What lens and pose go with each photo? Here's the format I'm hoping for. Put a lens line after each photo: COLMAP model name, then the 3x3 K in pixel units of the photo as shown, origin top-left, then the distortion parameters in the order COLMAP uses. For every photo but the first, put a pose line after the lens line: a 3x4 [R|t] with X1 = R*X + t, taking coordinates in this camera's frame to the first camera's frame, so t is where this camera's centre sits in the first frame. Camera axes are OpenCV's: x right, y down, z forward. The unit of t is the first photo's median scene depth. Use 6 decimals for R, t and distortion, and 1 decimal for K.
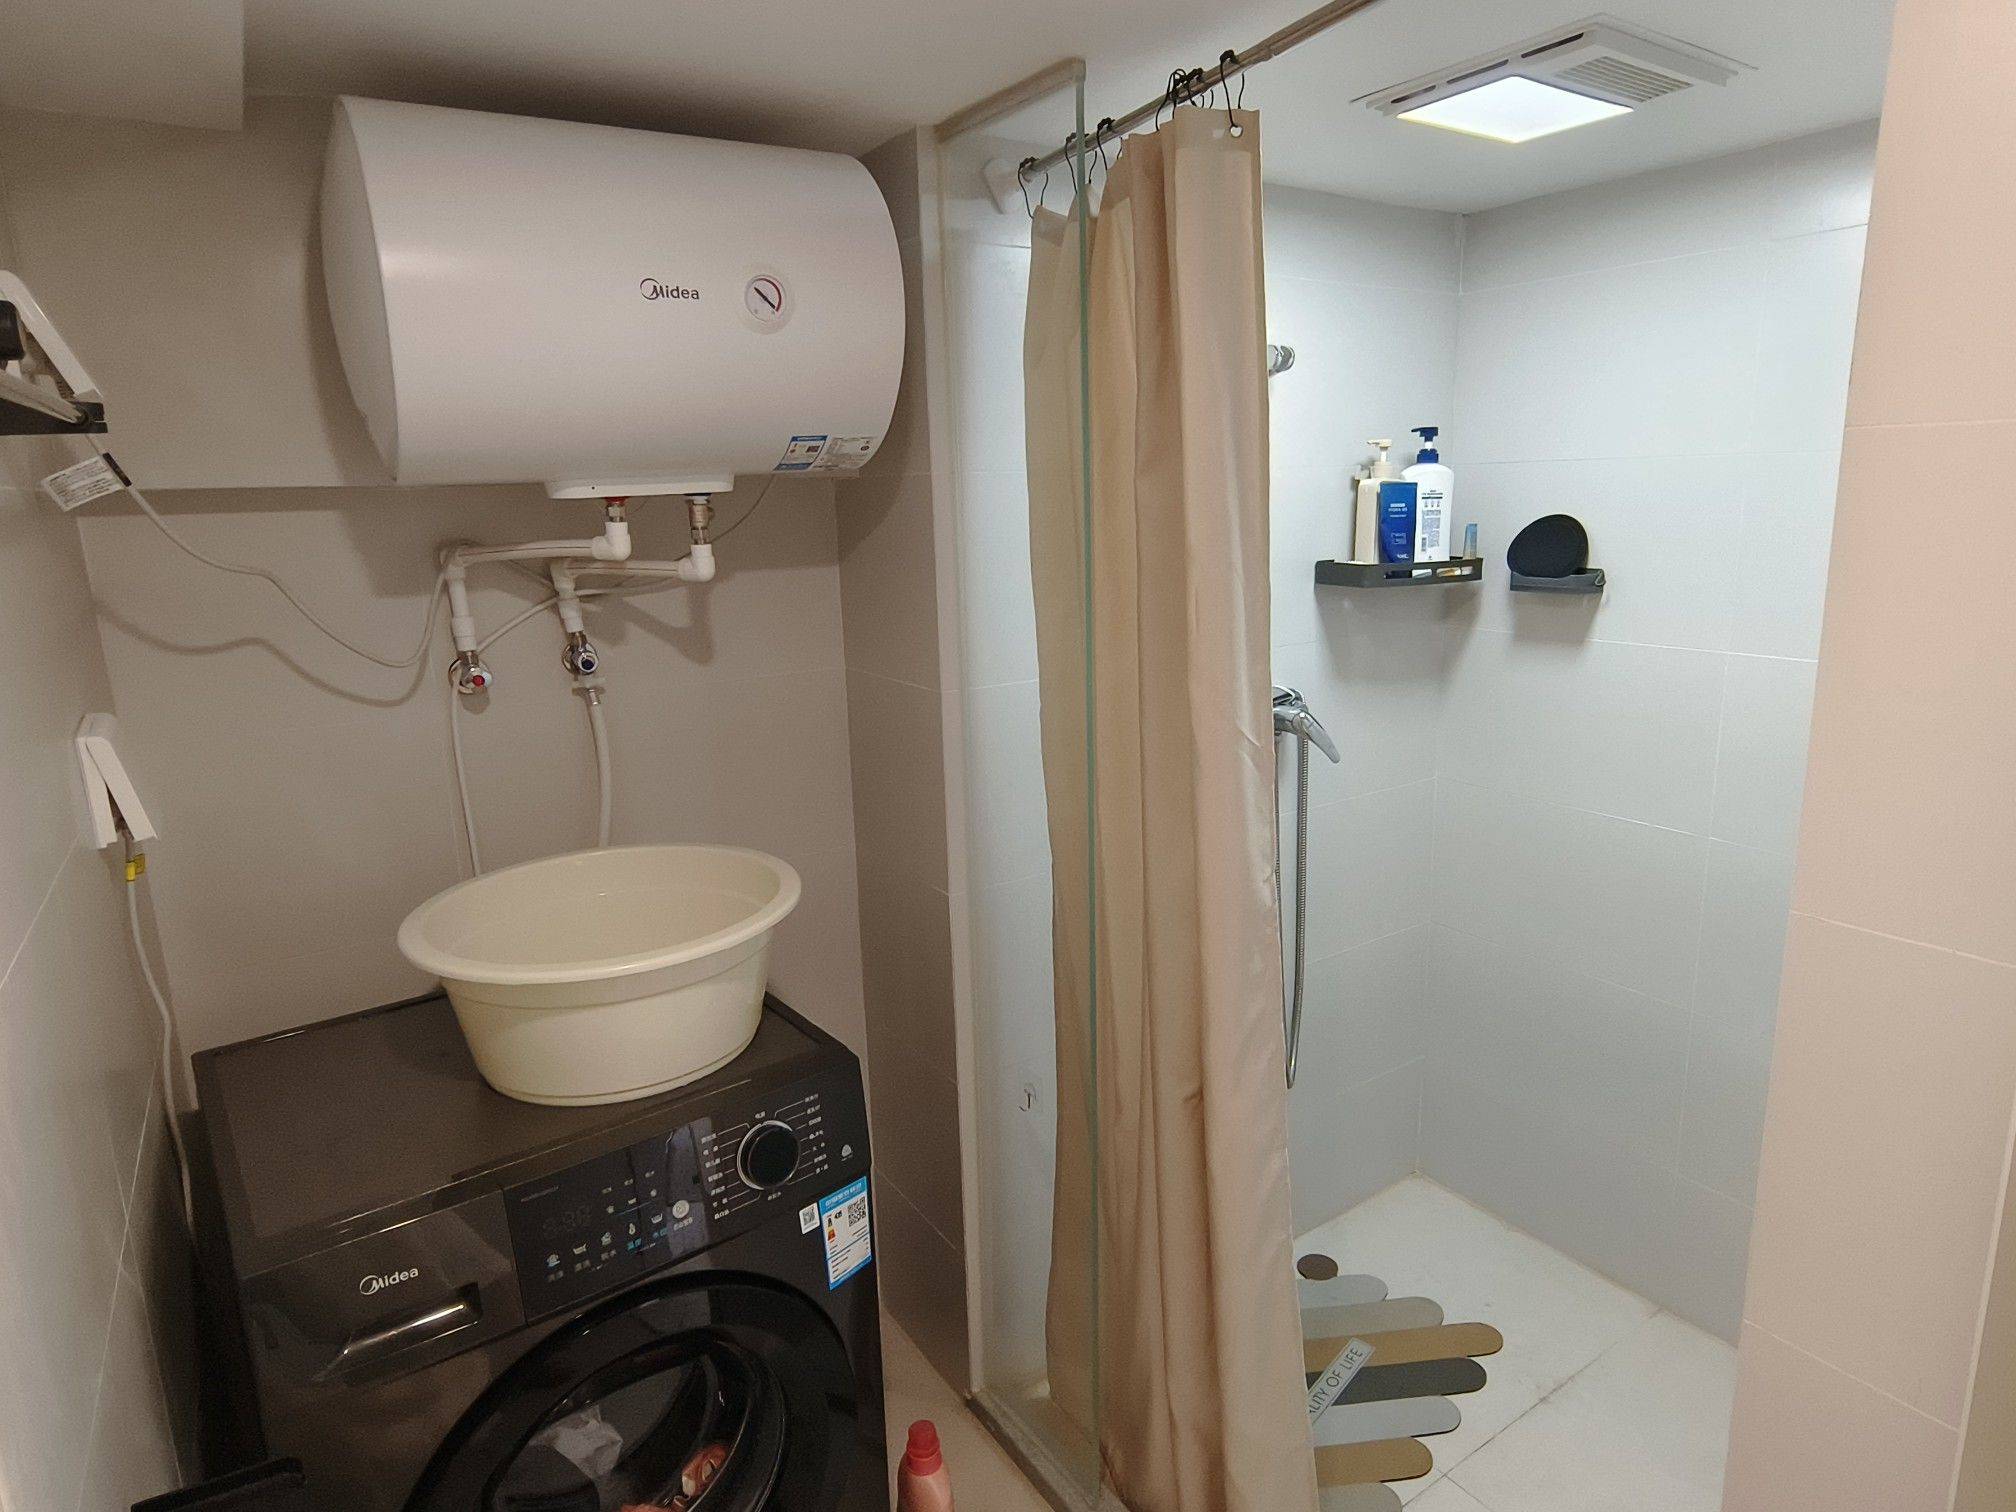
lens RADIAL K [[1179.0, 0, 1039.6], [0, 1179.0, 750.1], [0, 0, 1]] dist [-0.003629, 0.001179]
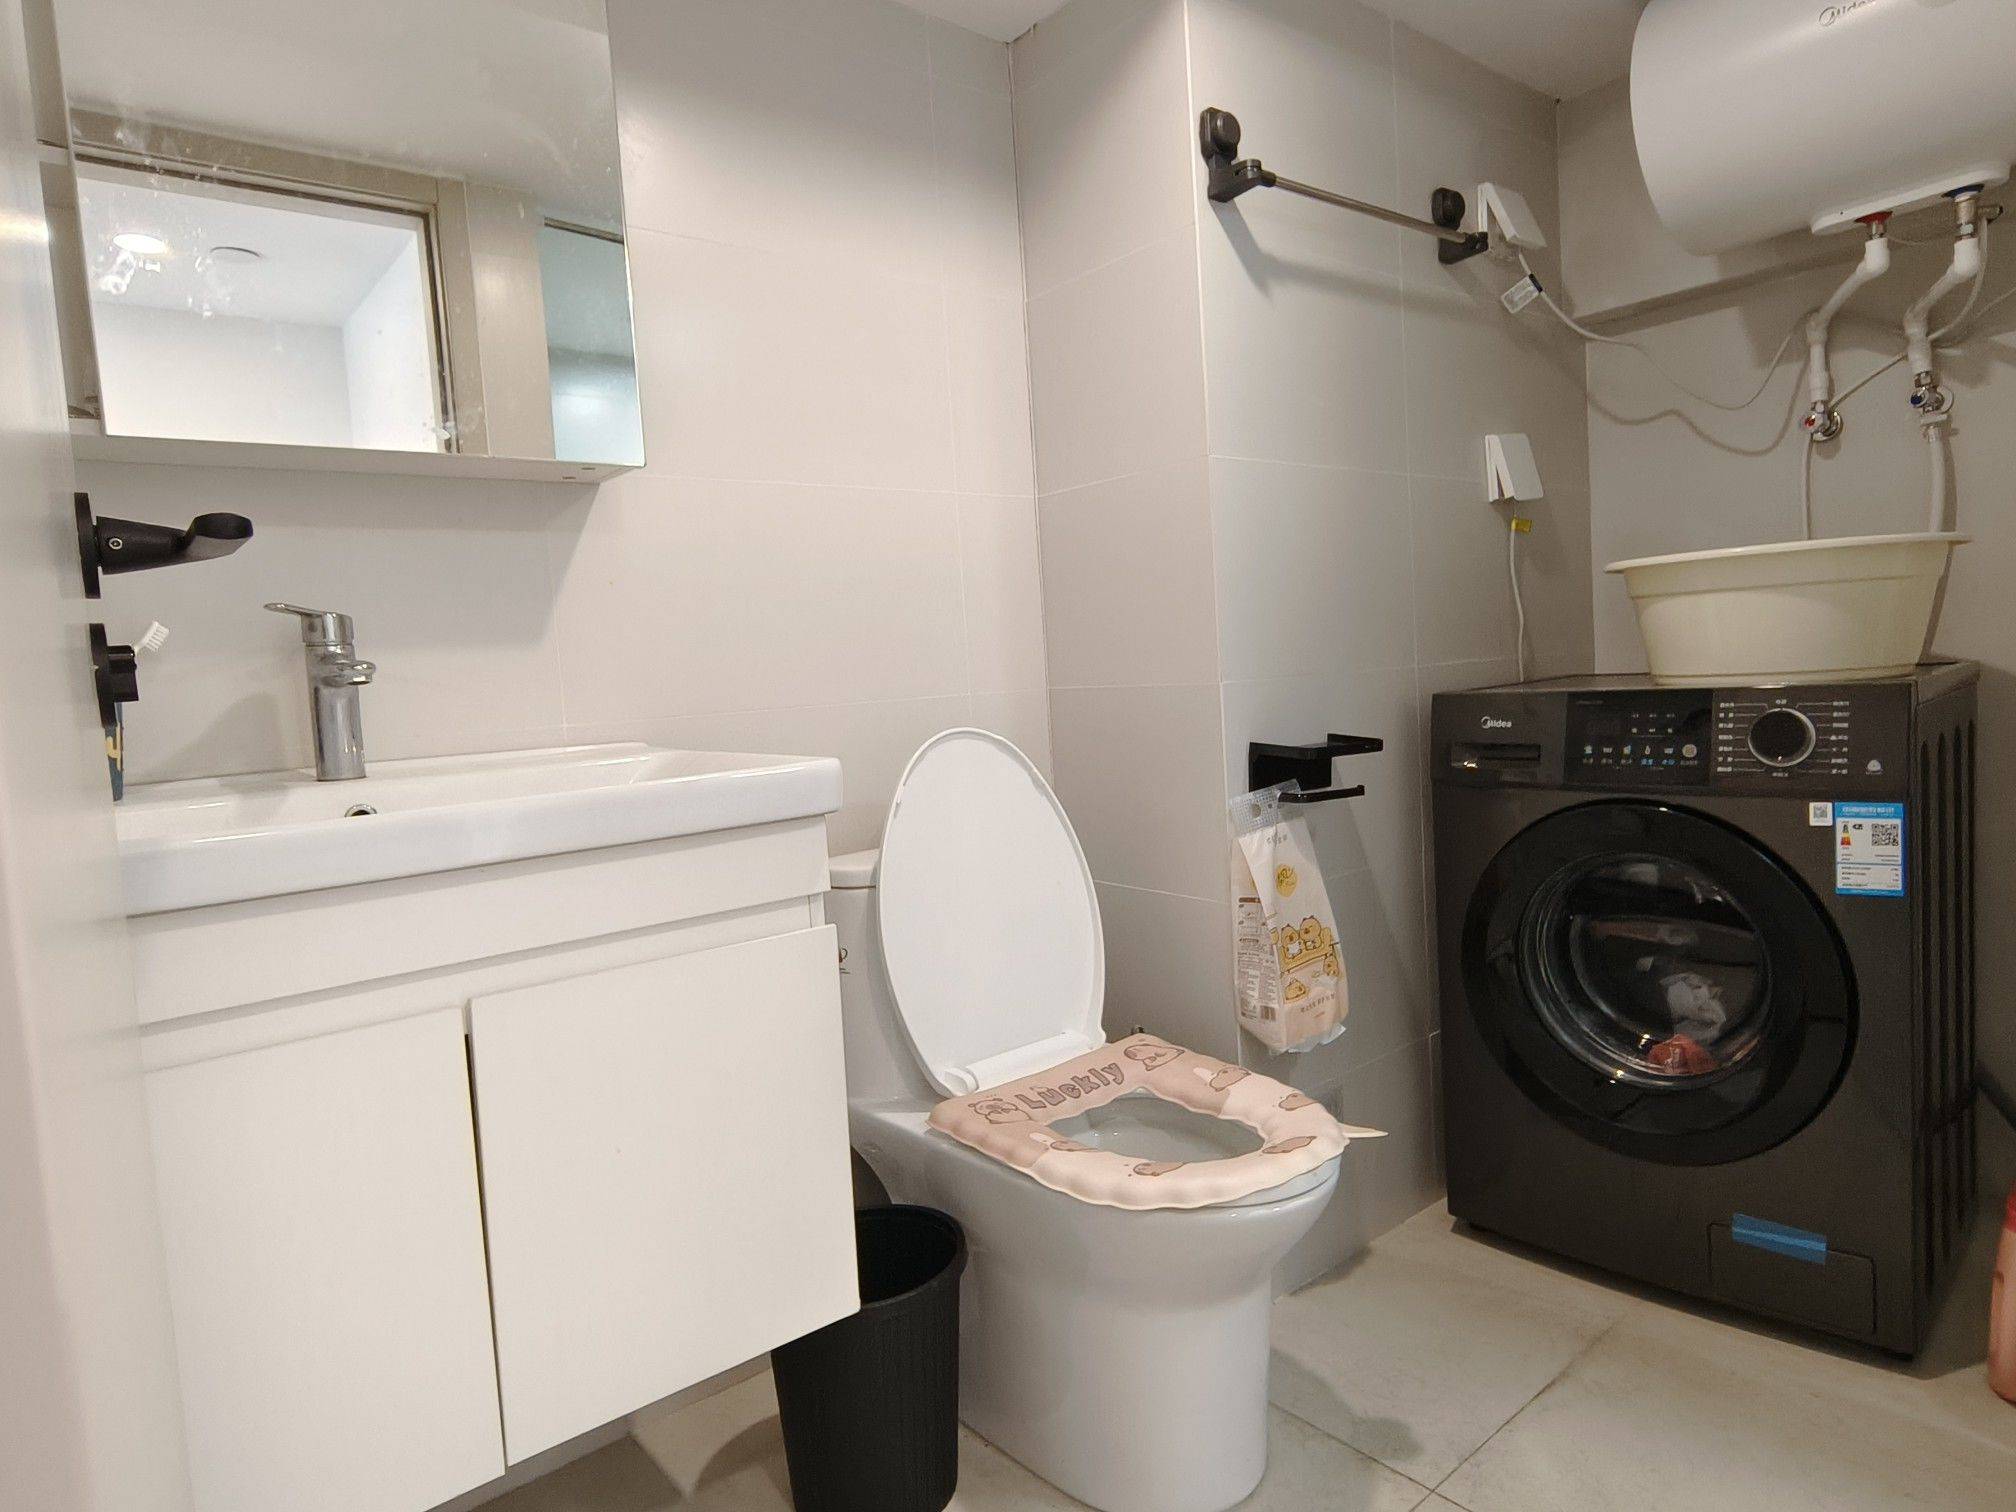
lens RADIAL K [[1179.0, 0, 1039.6], [0, 1179.0, 750.1], [0, 0, 1]] dist [-0.003629, 0.001179]
pose [[0.109946, 0.092075, -0.989664, 0.713233], [-0.156411, 0.984897, 0.074255, 0.329719], [0.981554, 0.146630, 0.122687, 0.127871]]
